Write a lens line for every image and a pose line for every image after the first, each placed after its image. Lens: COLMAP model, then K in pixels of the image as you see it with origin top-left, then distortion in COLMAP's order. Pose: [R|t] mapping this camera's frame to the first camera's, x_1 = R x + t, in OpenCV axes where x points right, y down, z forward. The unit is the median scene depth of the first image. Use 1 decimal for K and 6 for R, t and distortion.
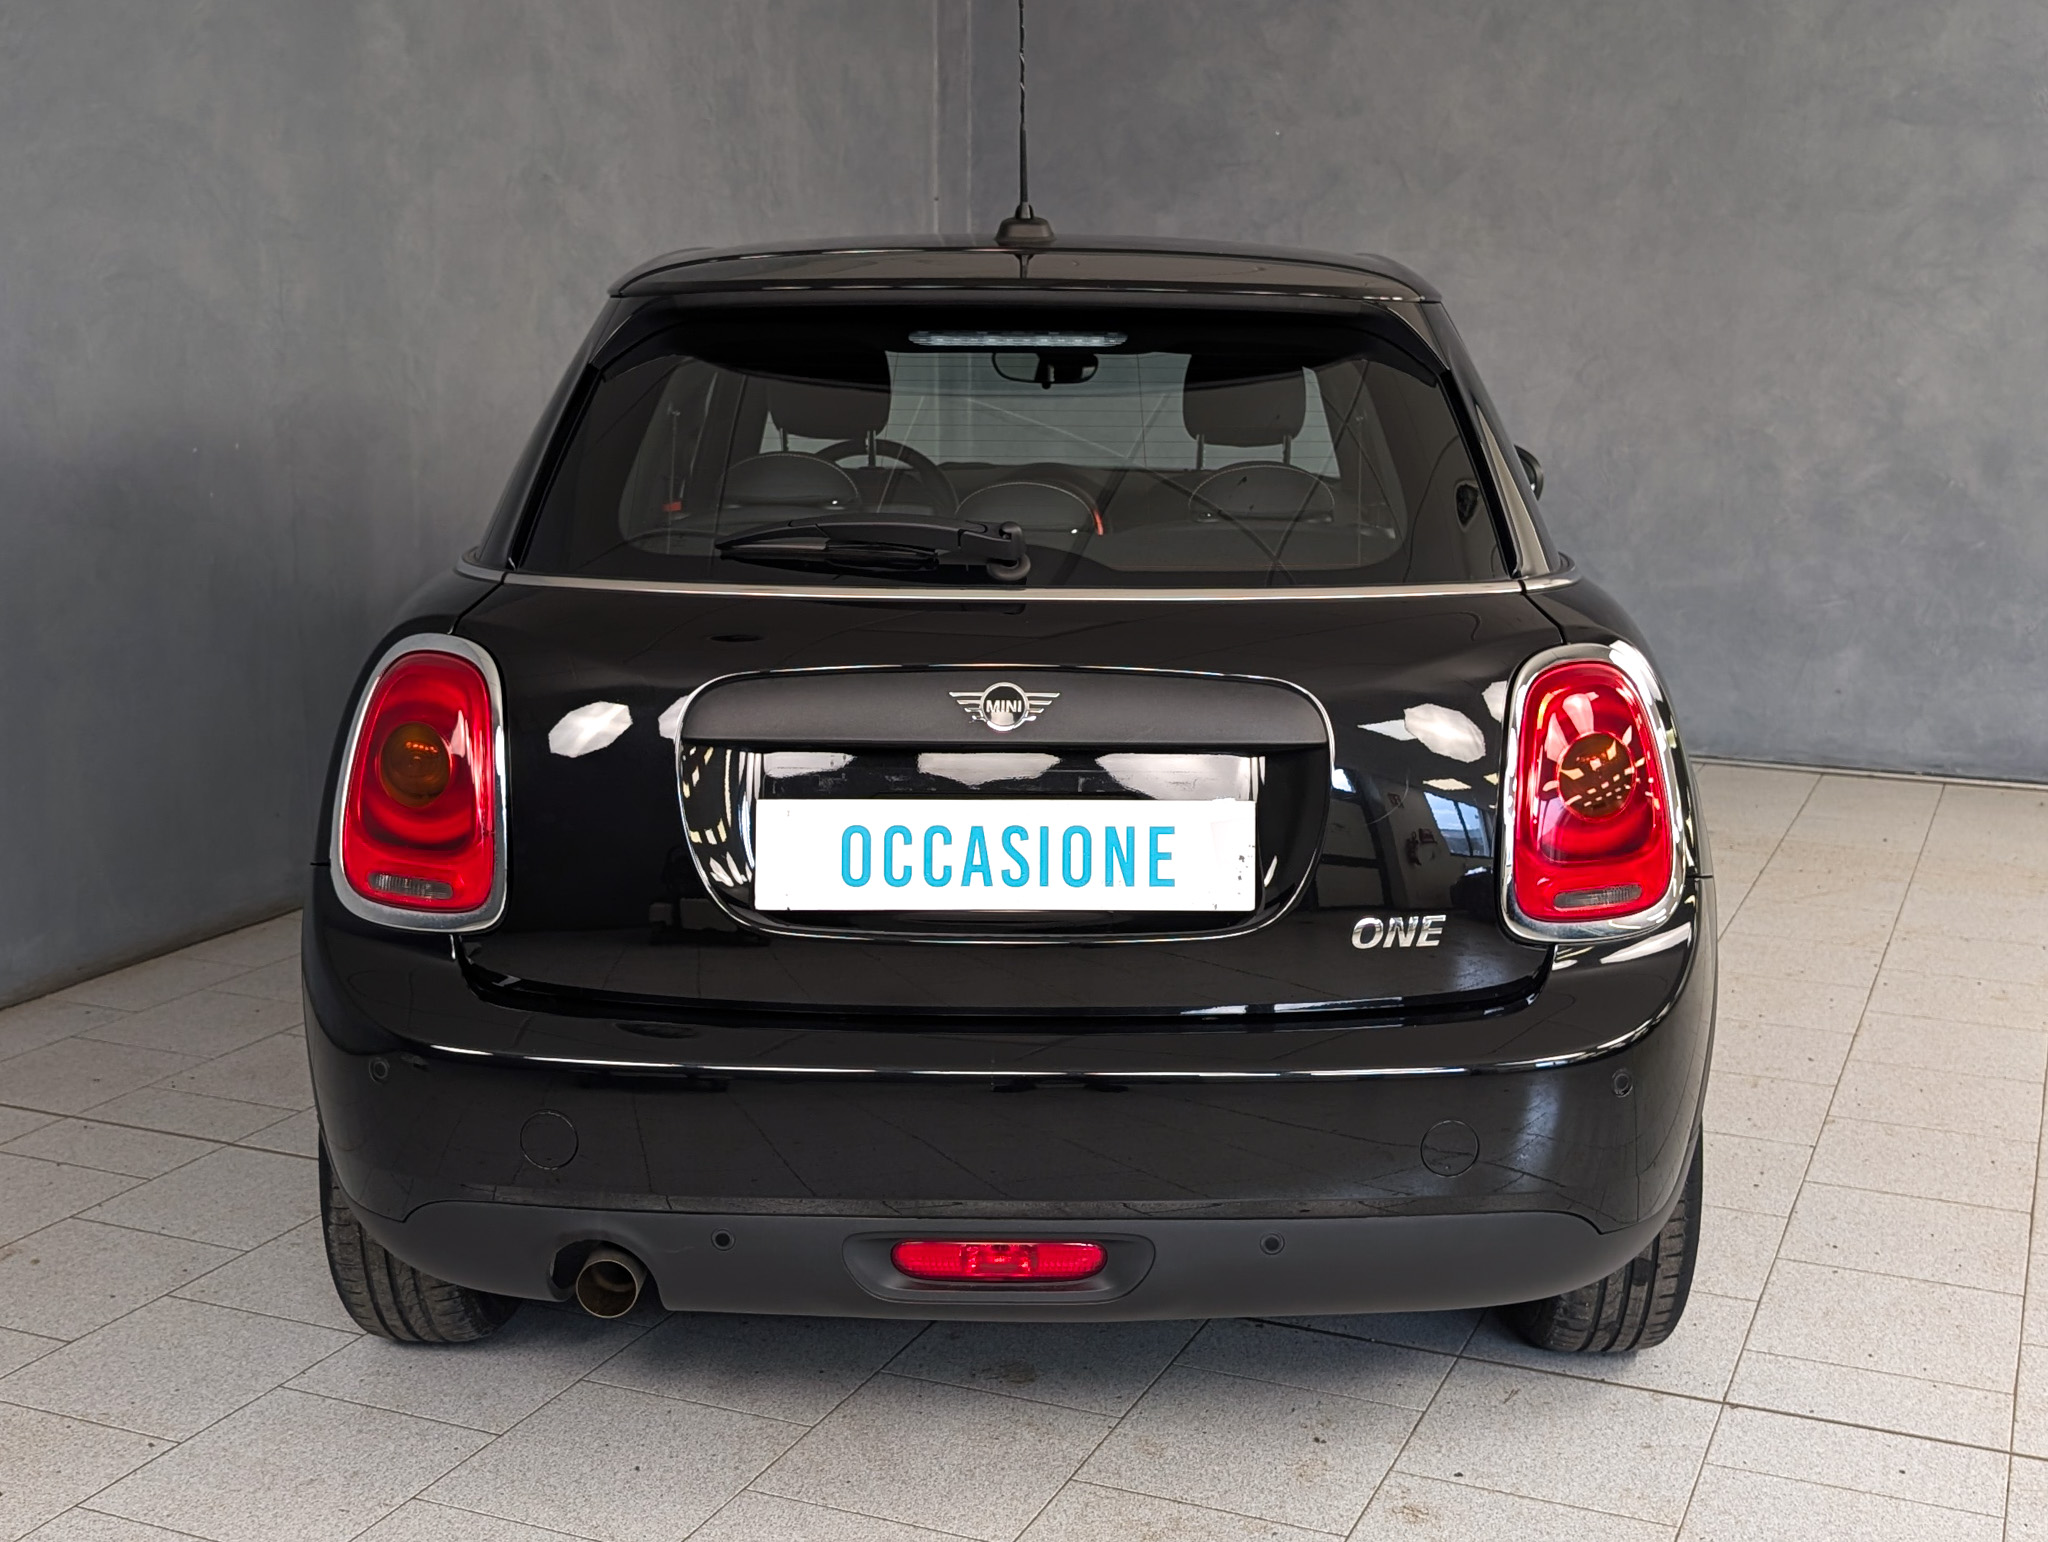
lens RADIAL K [[2512.6, 0, 1021.3], [0, 2512.6, 722.9], [0, 0, 1]] dist [0.153923, -0.511434]
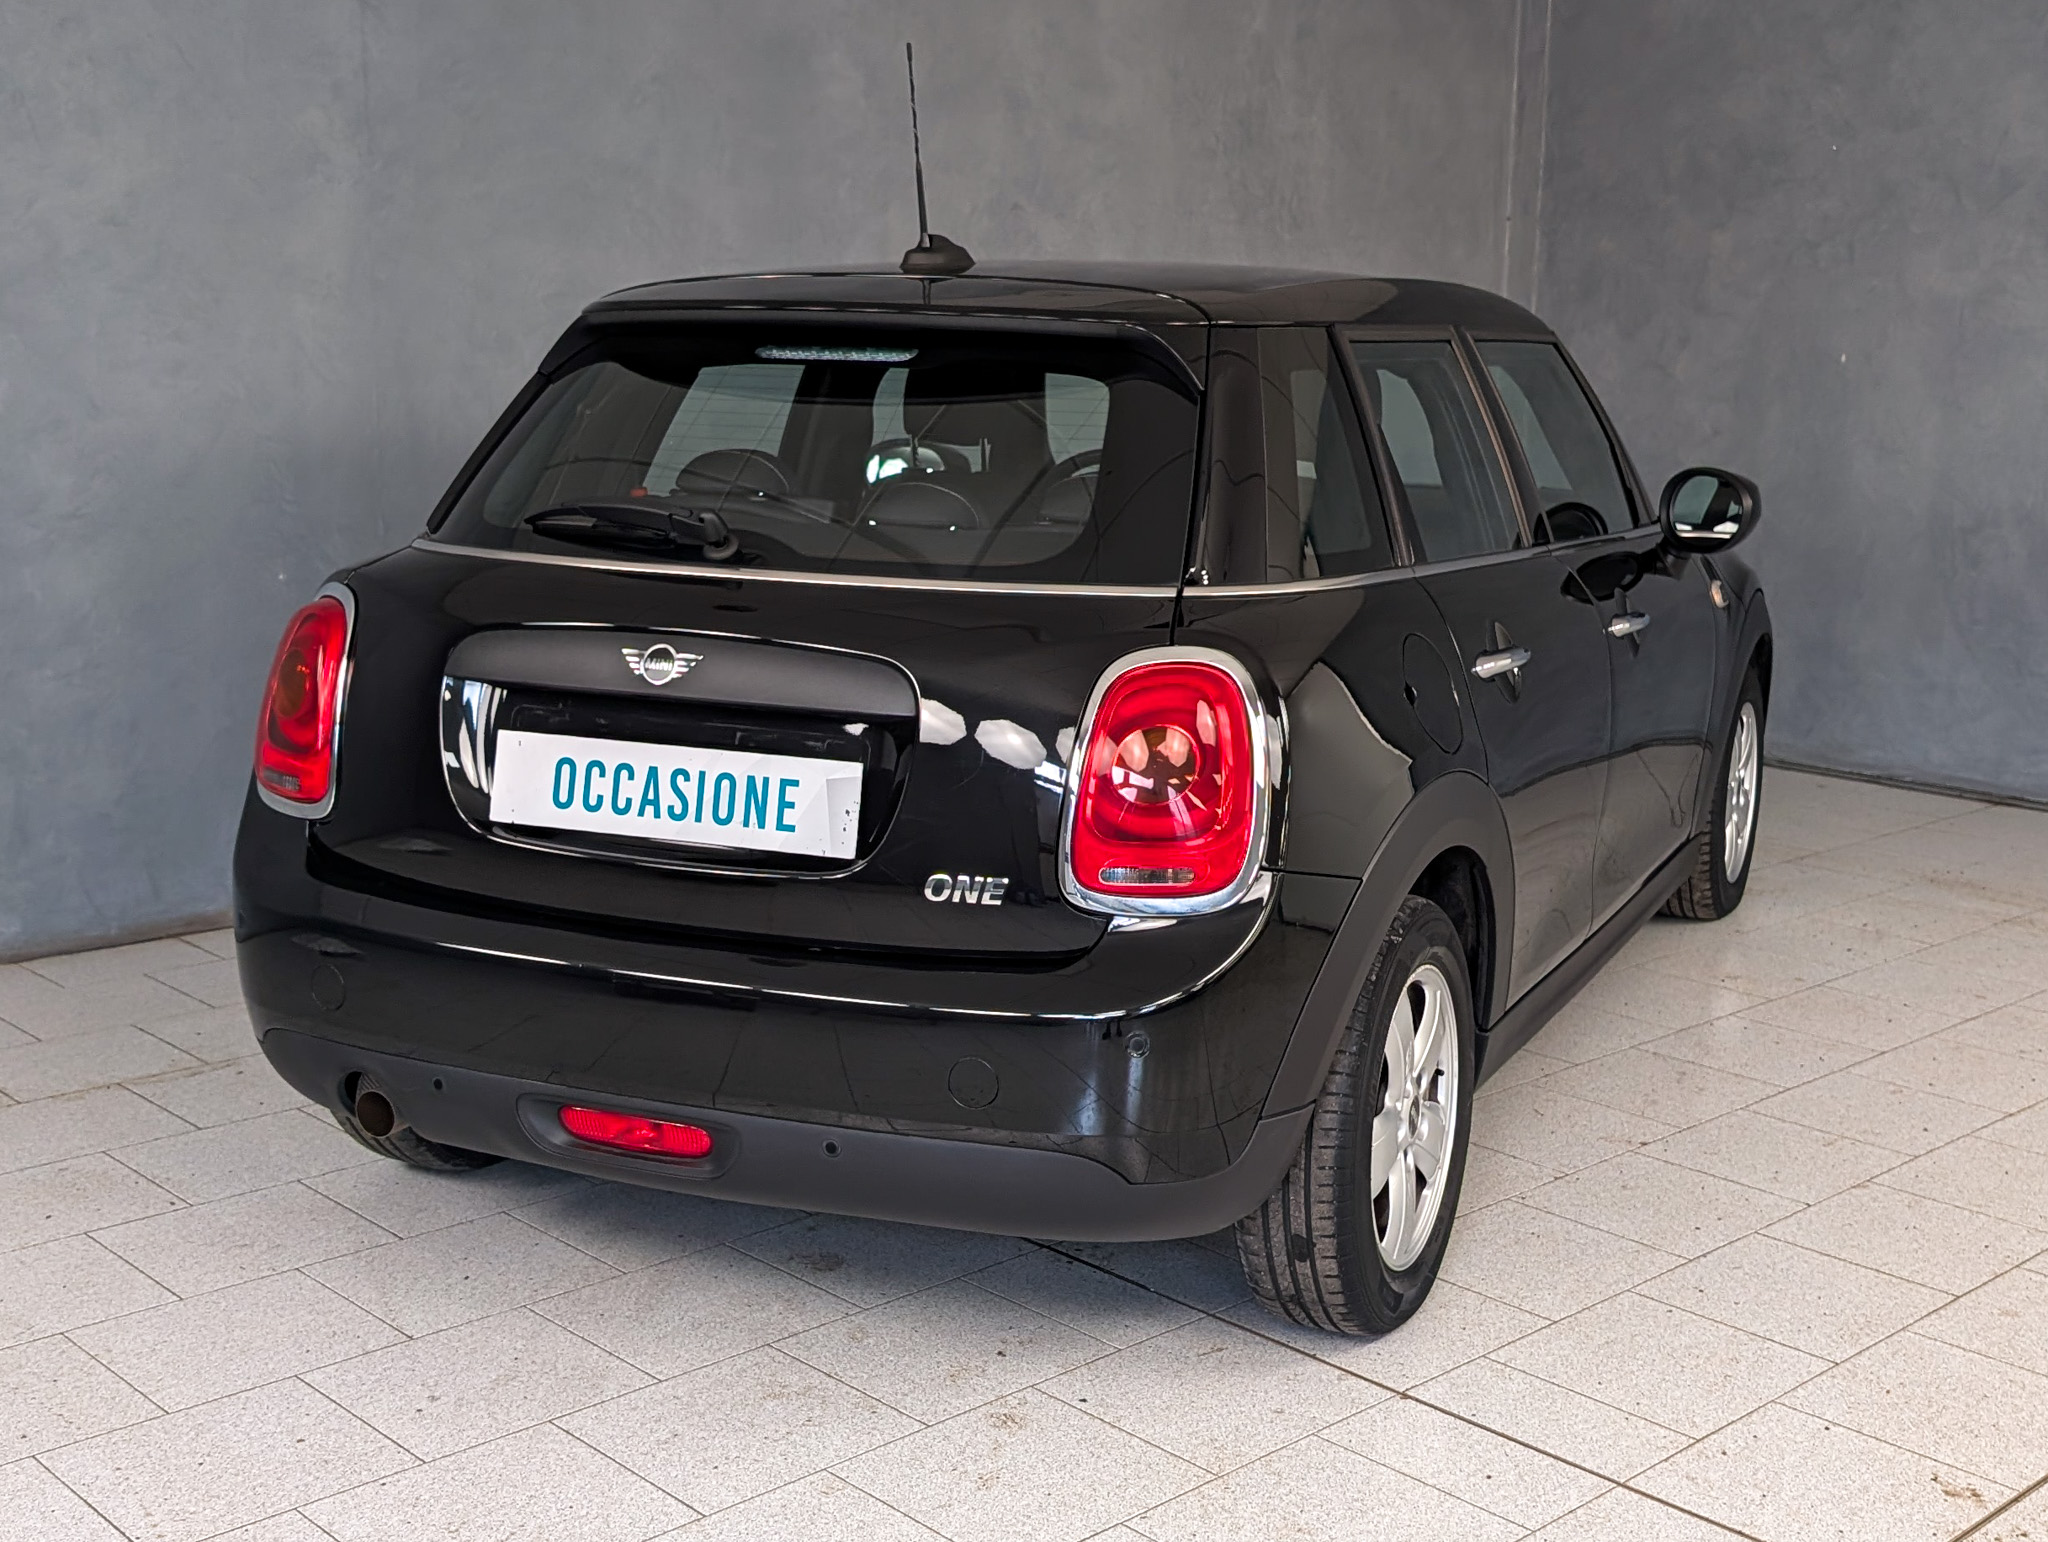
lens RADIAL K [[2539.0, 0, 1024.0], [0, 2539.0, 771.0], [0, 0, 1]] dist [0.111972, -0.286092]
pose [[0.914790, 0.079414, -0.396047, 0.597110], [-0.075516, 0.996820, 0.025452, -0.000145], [0.396809, 0.006625, 0.917877, -0.022508]]
